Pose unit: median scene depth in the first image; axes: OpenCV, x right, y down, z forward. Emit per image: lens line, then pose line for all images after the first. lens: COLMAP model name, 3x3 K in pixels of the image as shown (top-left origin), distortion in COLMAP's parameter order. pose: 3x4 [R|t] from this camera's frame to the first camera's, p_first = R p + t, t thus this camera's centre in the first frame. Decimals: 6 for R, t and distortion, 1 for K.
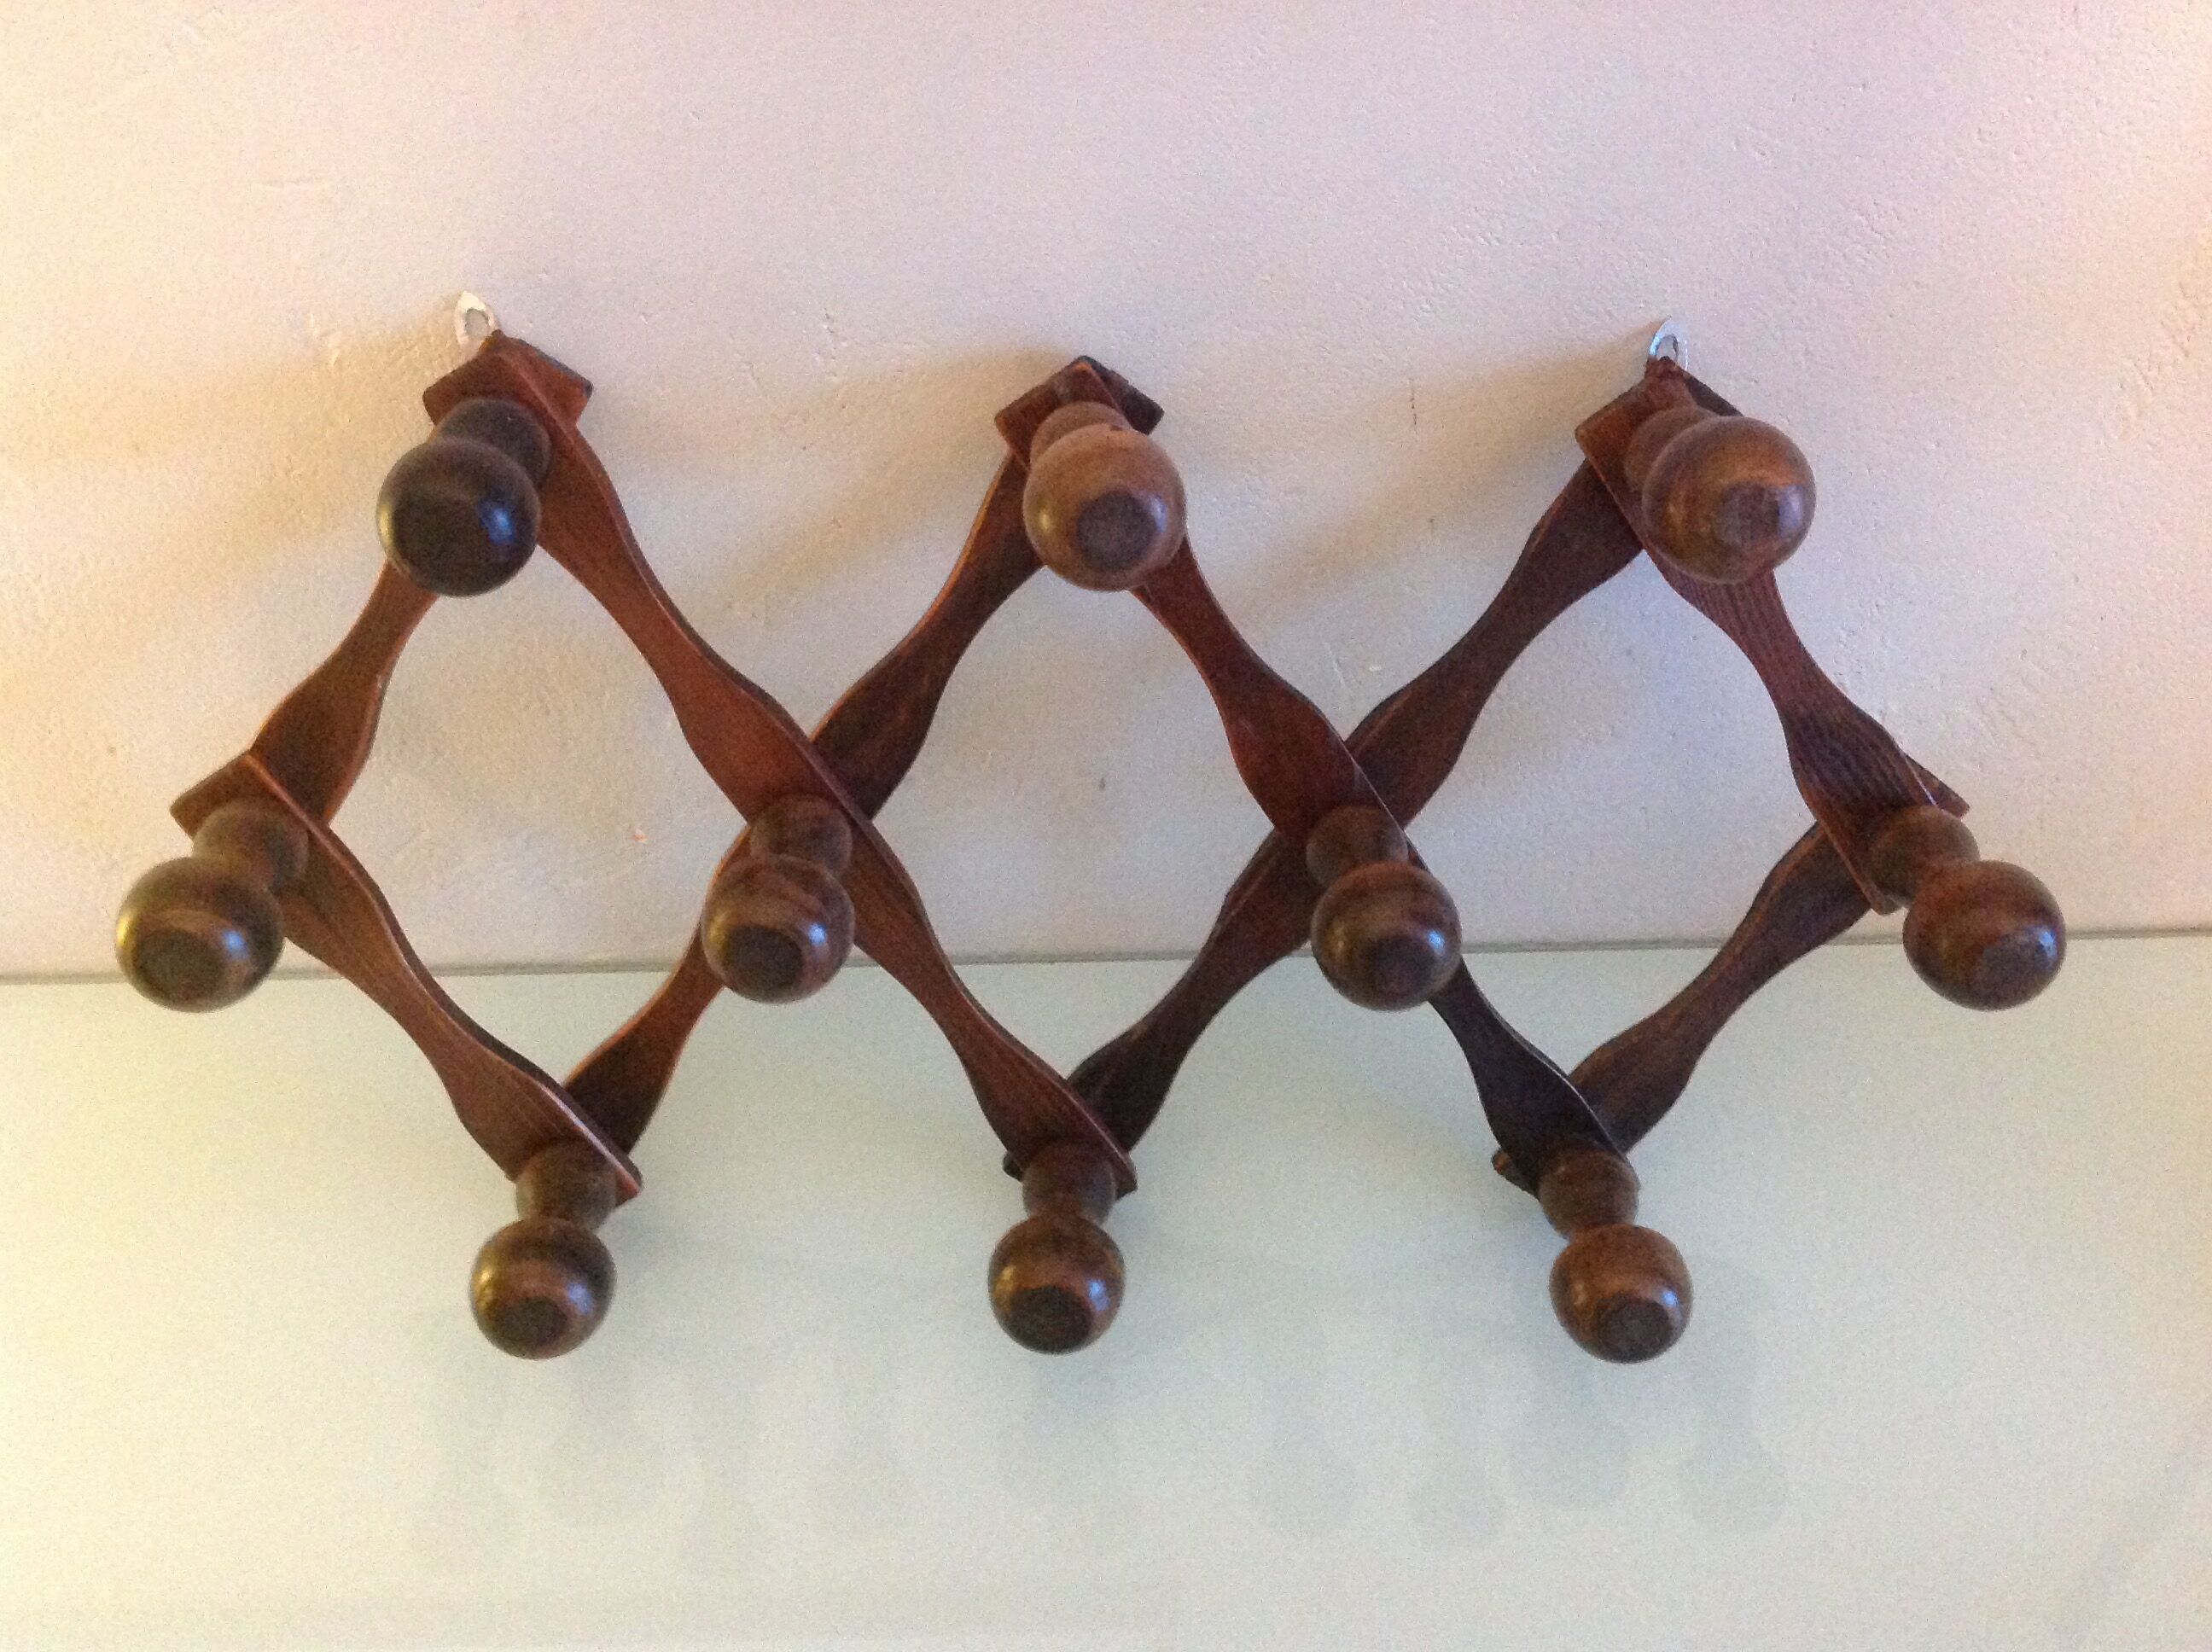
lens RADIAL K [[2248.8, 0, 1106.0], [0, 2248.8, 826.0], [0, 0, 1]] dist [0.100729, 0.004455]
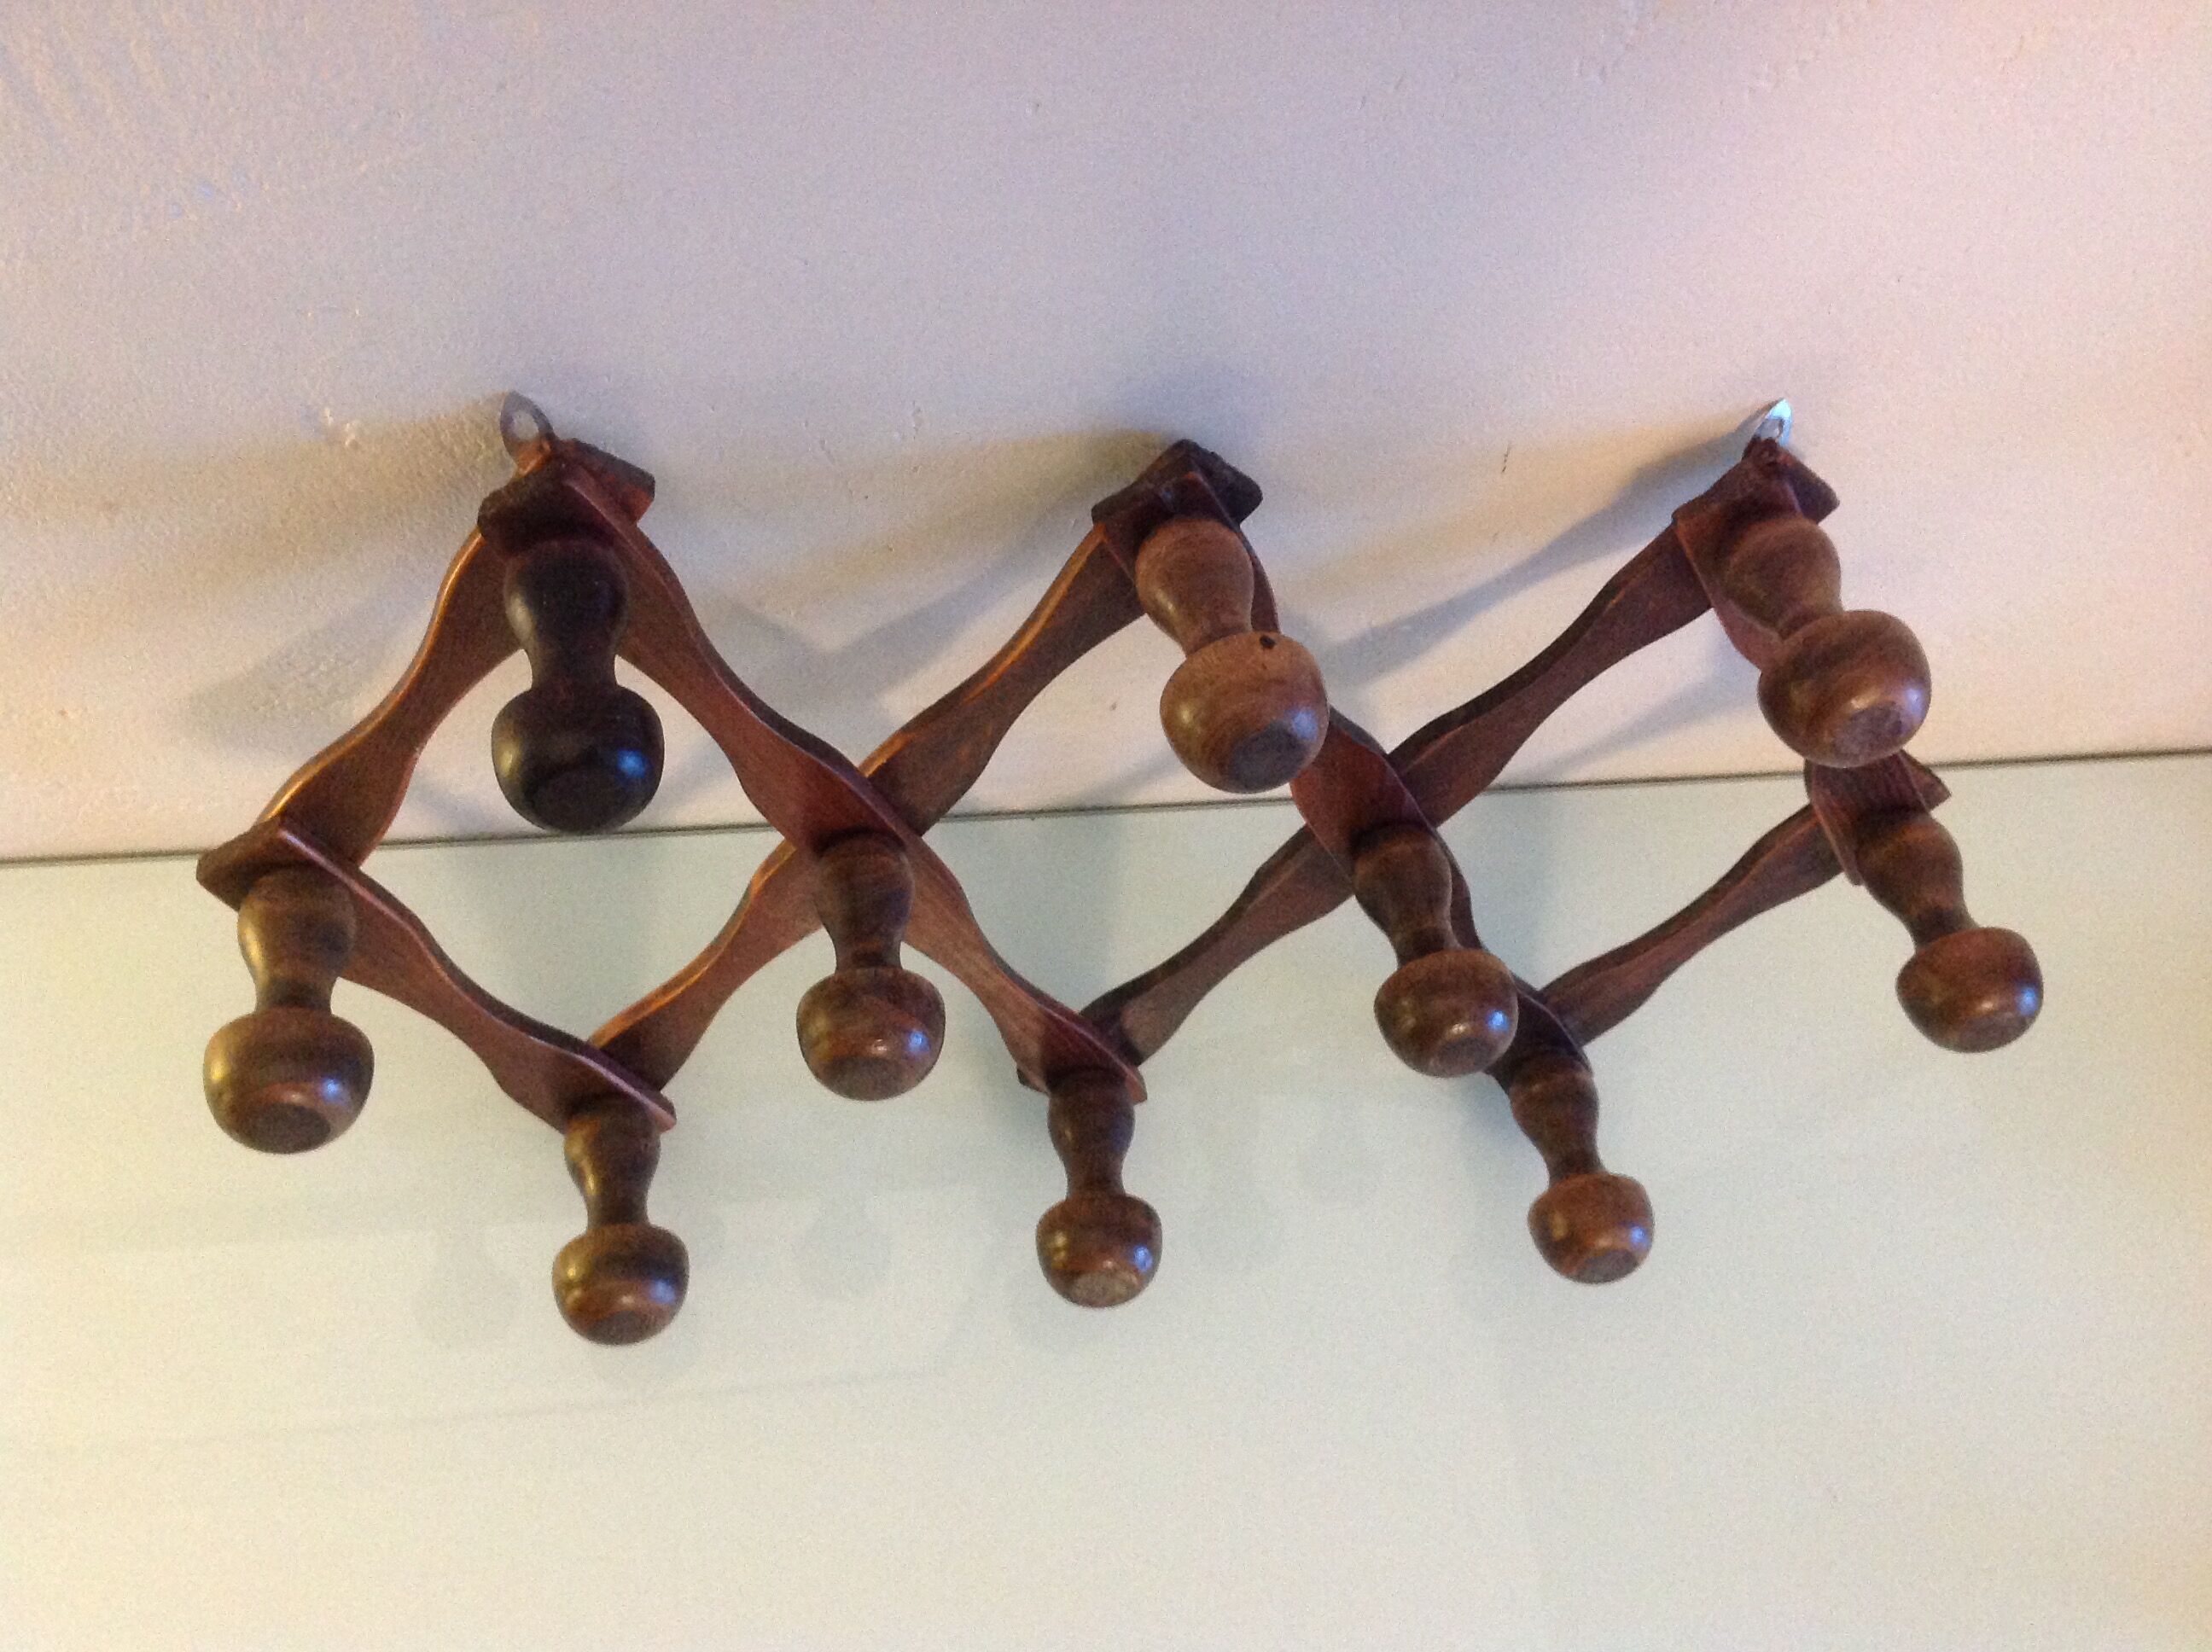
lens RADIAL K [[2236.7, 0, 1106.0], [0, 2236.7, 826.0], [0, 0, 1]] dist [0.076912, 0.001124]
pose [[0.986999, -0.025666, 0.158663, -0.184820], [-0.039148, 0.919047, 0.392198, -0.406457], [-0.155885, -0.393310, 0.906094, 0.099731]]
